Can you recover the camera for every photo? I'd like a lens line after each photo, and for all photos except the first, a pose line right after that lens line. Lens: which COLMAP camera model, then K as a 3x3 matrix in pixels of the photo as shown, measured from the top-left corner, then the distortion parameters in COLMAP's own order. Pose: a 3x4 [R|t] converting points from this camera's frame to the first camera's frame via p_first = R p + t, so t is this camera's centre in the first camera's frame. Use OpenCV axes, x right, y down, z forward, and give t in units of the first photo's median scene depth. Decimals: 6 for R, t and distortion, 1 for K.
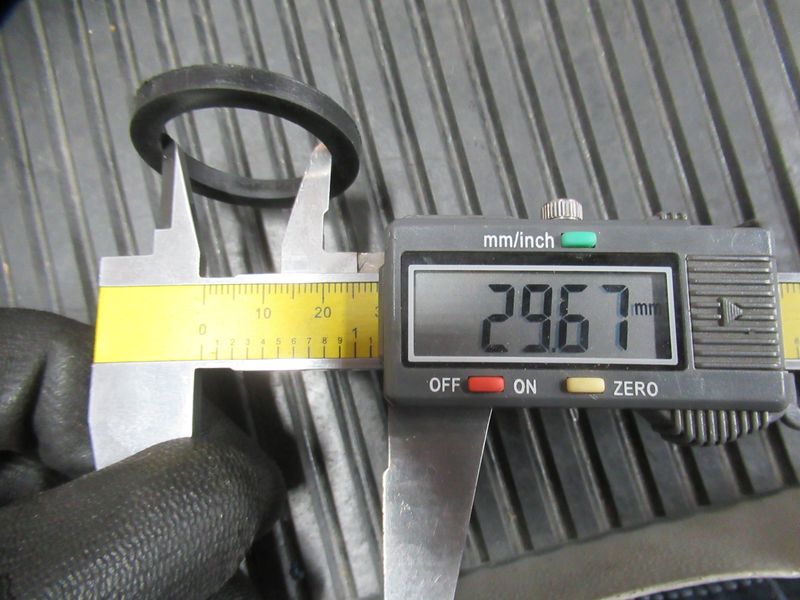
lens RADIAL K [[602.0, 0, 390.8], [0, 602.0, 284.1], [0, 0, 1]] dist [0.059823, -0.031258]
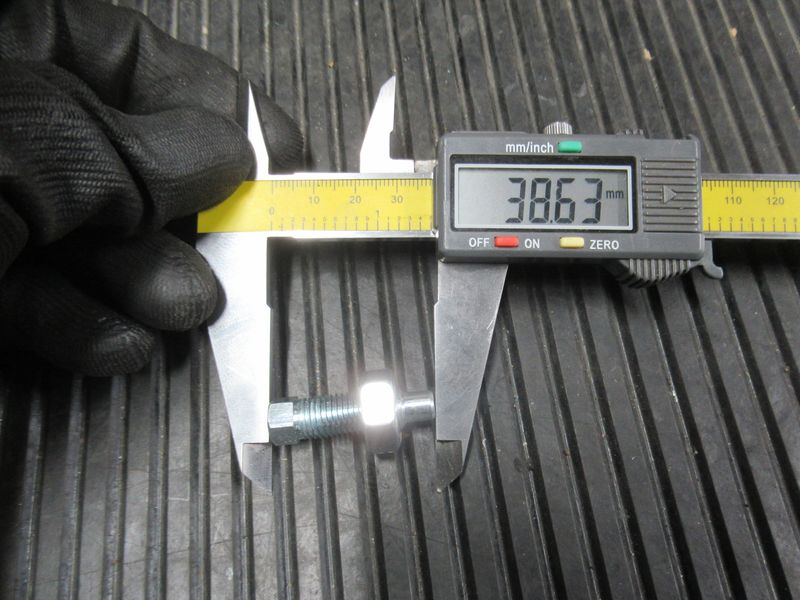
lens RADIAL K [[602.0, 0, 389.1], [0, 602.0, 268.3], [0, 0, 1]] dist [0.059823, -0.031258]
pose [[0.999876, 0.007723, 0.013740, -0.153267], [-0.008352, 0.998893, 0.046298, 0.159728], [-0.013367, -0.046407, 0.998833, -0.499415]]
